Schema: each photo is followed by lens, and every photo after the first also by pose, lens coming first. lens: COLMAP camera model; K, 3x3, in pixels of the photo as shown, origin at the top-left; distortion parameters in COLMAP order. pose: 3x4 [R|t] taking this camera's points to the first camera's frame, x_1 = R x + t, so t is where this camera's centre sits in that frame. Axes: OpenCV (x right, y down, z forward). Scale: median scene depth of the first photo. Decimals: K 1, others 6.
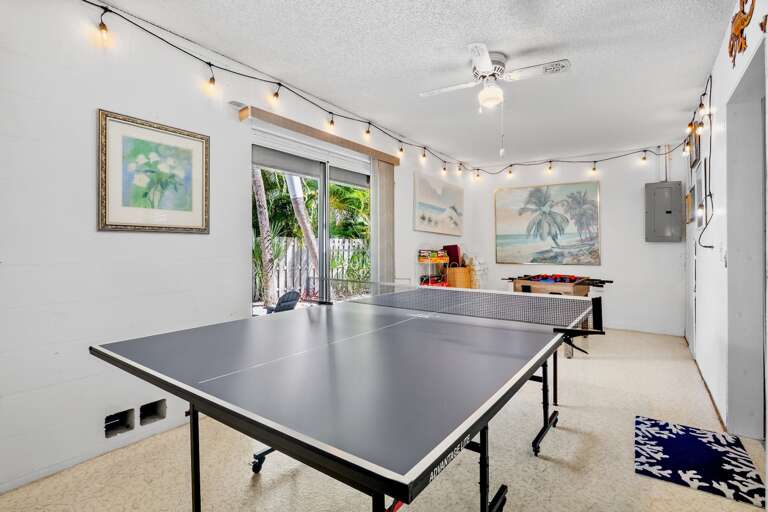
lens RADIAL K [[376.6, 0, 380.7], [0, 376.6, 249.4], [0, 0, 1]] dist [-0.016543, -0.000466]
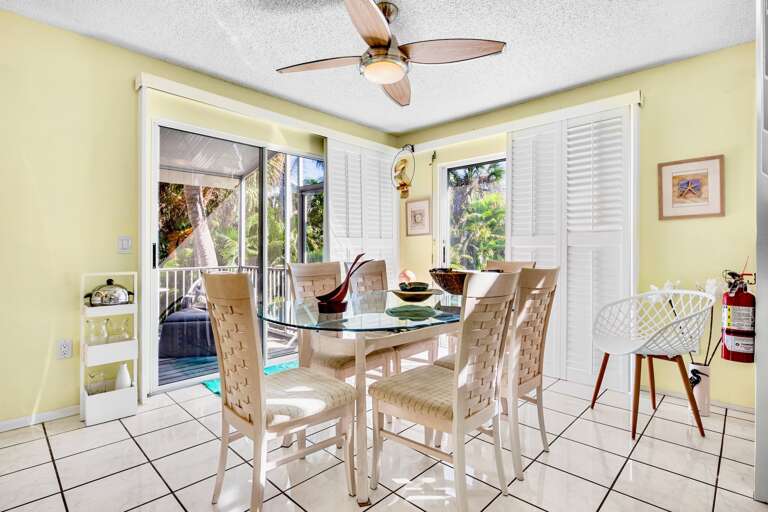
lens RADIAL K [[376.6, 0, 383.5], [0, 376.6, 253.1], [0, 0, 1]] dist [-0.016543, -0.000466]
pose [[-0.147759, -0.002309, -0.989021, 1.399324], [0.000107, 0.999997, -0.002350, 0.127960], [0.989023, -0.000453, -0.147759, -0.221336]]
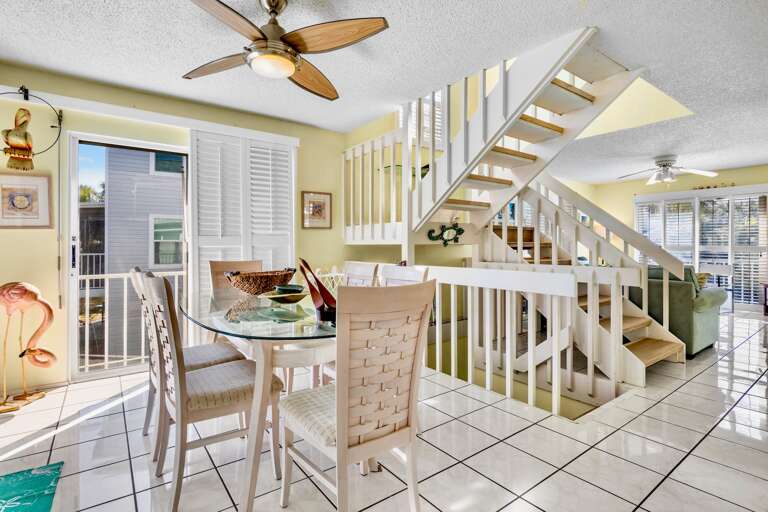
lens RADIAL K [[376.6, 0, 382.2], [0, 376.6, 250.1], [0, 0, 1]] dist [-0.016543, -0.000466]
pose [[0.954510, -0.014689, -0.297816, 0.743897], [0.016828, 0.999848, 0.004619, 0.112628], [0.297703, -0.009421, 0.954612, -1.625088]]
